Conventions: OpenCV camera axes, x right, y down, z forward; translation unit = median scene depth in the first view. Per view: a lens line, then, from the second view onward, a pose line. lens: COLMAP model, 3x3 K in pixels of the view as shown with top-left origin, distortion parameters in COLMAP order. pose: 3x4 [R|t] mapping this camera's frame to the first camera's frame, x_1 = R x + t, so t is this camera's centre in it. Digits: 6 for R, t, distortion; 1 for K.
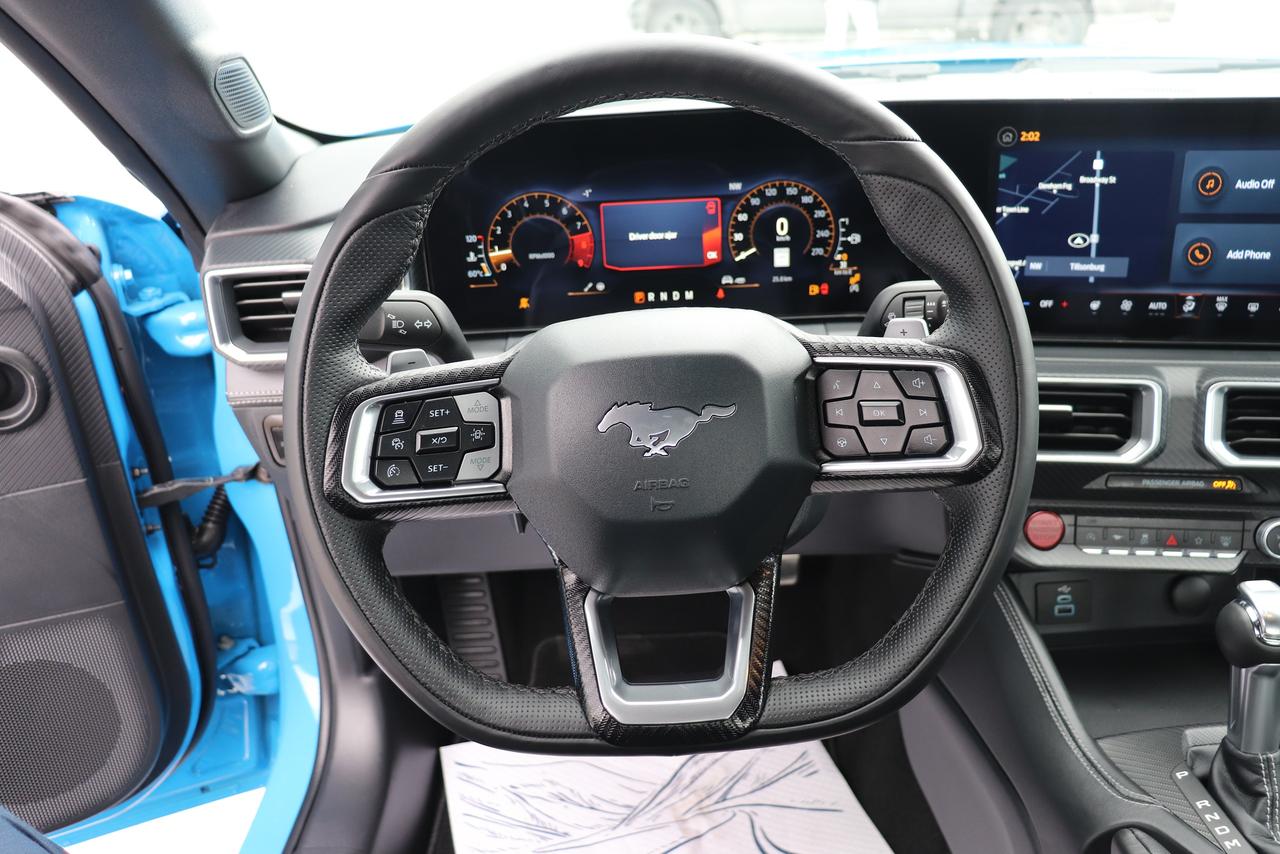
lens RADIAL K [[1053.9, 0, 628.1], [0, 1053.9, 424.0], [0, 0, 1]] dist [-0.150525, 0.109906]
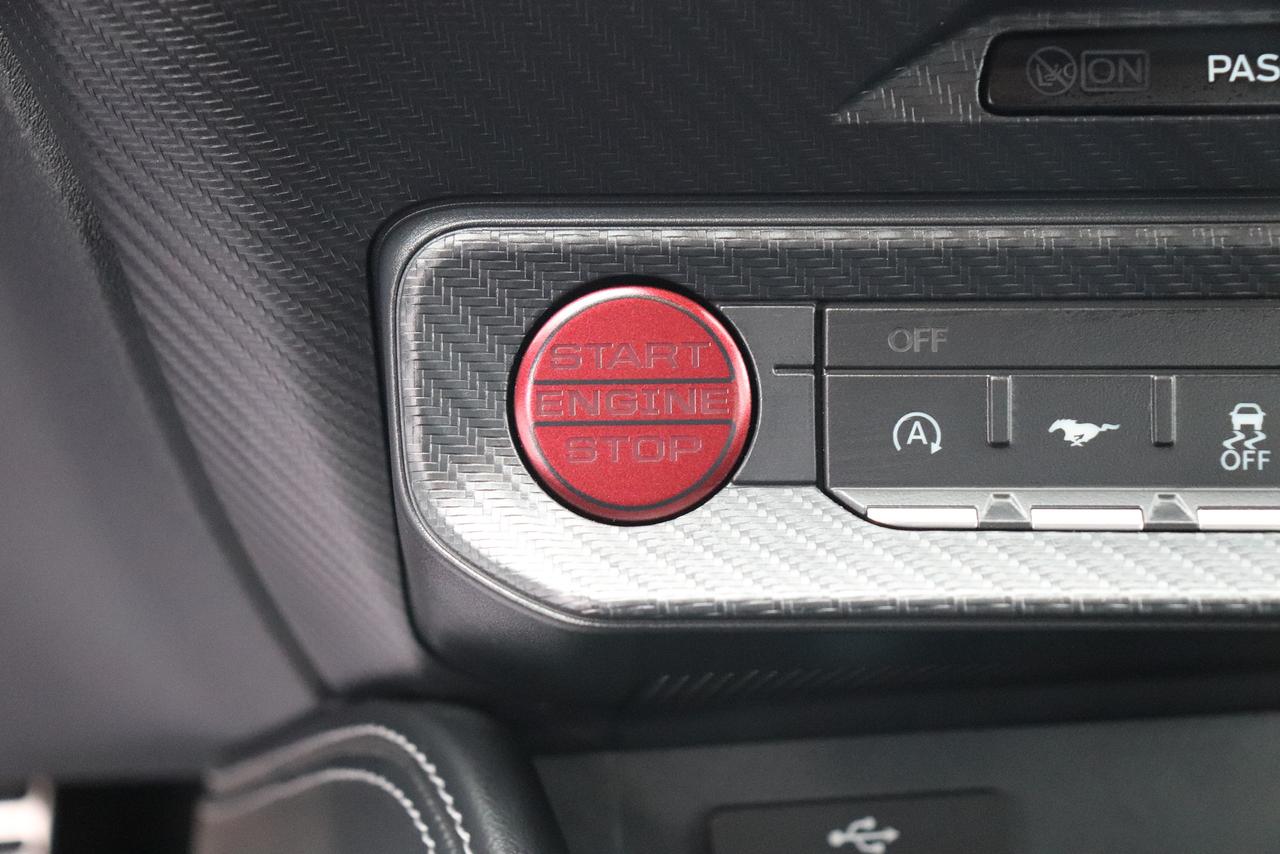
lens RADIAL K [[2324.9, 0, 638.2], [0, 2324.9, 425.1], [0, 0, 1]] dist [0.062115, 0.000000]
pose [[0.986431, 0.011164, 0.163797, 0.358836], [0.012534, 0.989653, -0.142933, 0.166376], [-0.163698, 0.143046, 0.976084, 0.668217]]
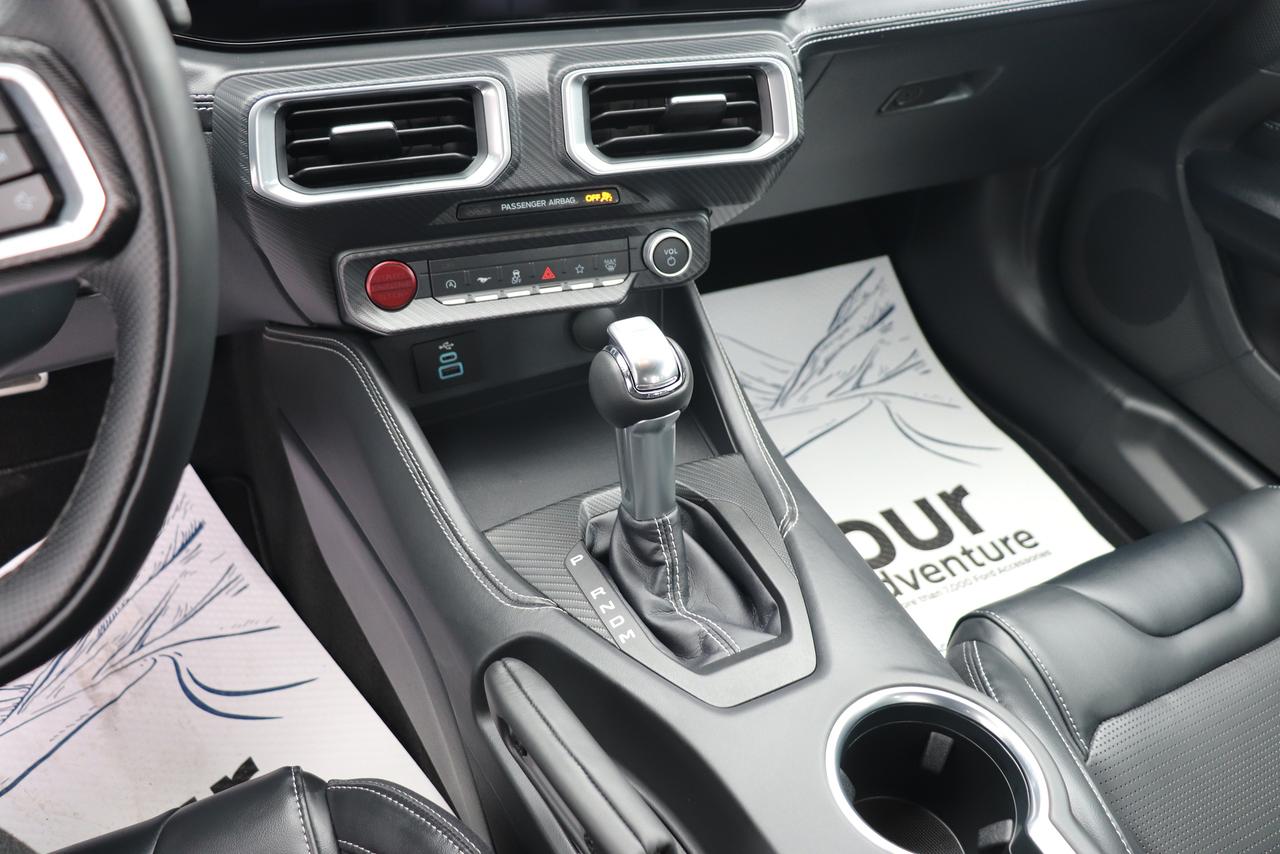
lens RADIAL K [[1053.9, 0, 640.7], [0, 1053.9, 424.9], [0, 0, 1]] dist [-0.150525, 0.109906]
pose [[0.887062, -0.215388, 0.408324, 0.234728], [0.101028, 0.953621, 0.283550, -0.001261], [-0.450460, -0.210274, 0.867681, 0.213636]]
